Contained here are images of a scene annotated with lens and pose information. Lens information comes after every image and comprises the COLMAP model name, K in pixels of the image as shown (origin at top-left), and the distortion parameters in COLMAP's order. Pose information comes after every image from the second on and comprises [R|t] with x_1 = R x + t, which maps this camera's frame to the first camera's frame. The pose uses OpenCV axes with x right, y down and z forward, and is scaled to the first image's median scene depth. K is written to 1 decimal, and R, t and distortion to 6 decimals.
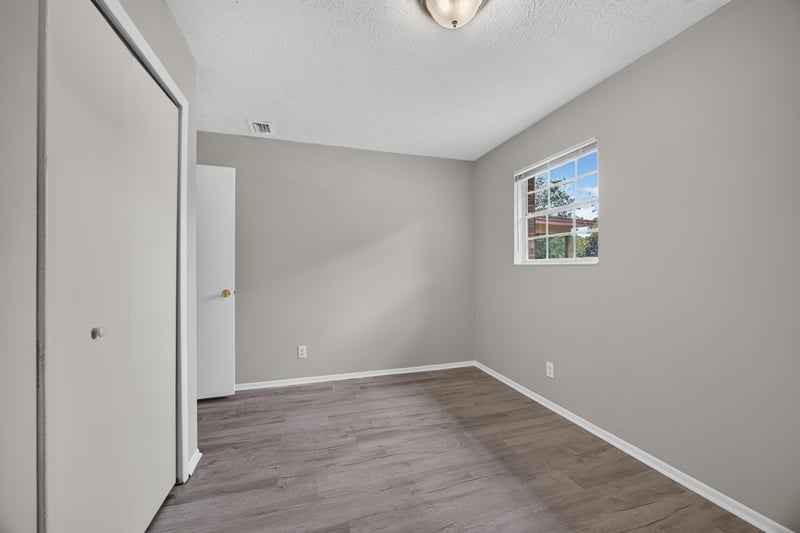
lens RADIAL K [[308.9, 0, 404.1], [0, 308.9, 265.7], [0, 0, 1]] dist [-0.019250, 0.003937]
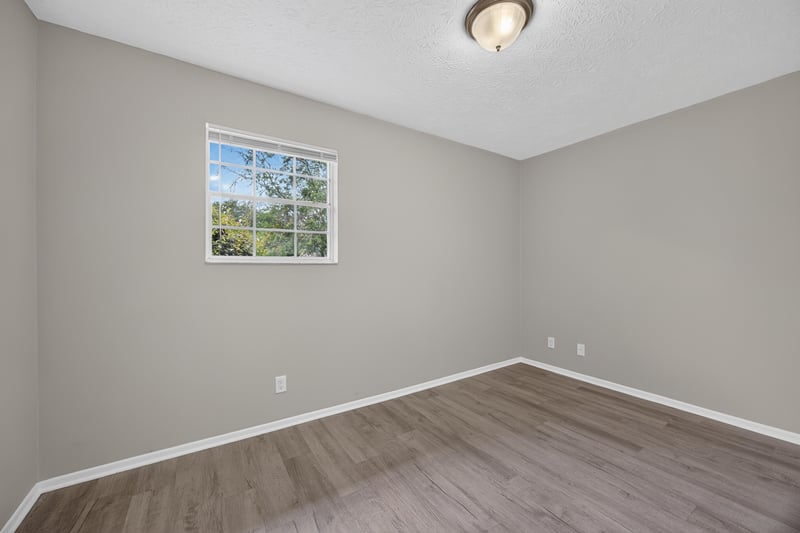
lens RADIAL K [[308.9, 0, 399.8], [0, 308.9, 270.4], [0, 0, 1]] dist [-0.019250, 0.003937]
pose [[-0.253812, -0.013701, 0.967157, -0.462025], [-0.000558, 0.999902, 0.014018, 0.004343], [-0.967254, 0.003018, -0.253794, 0.922799]]
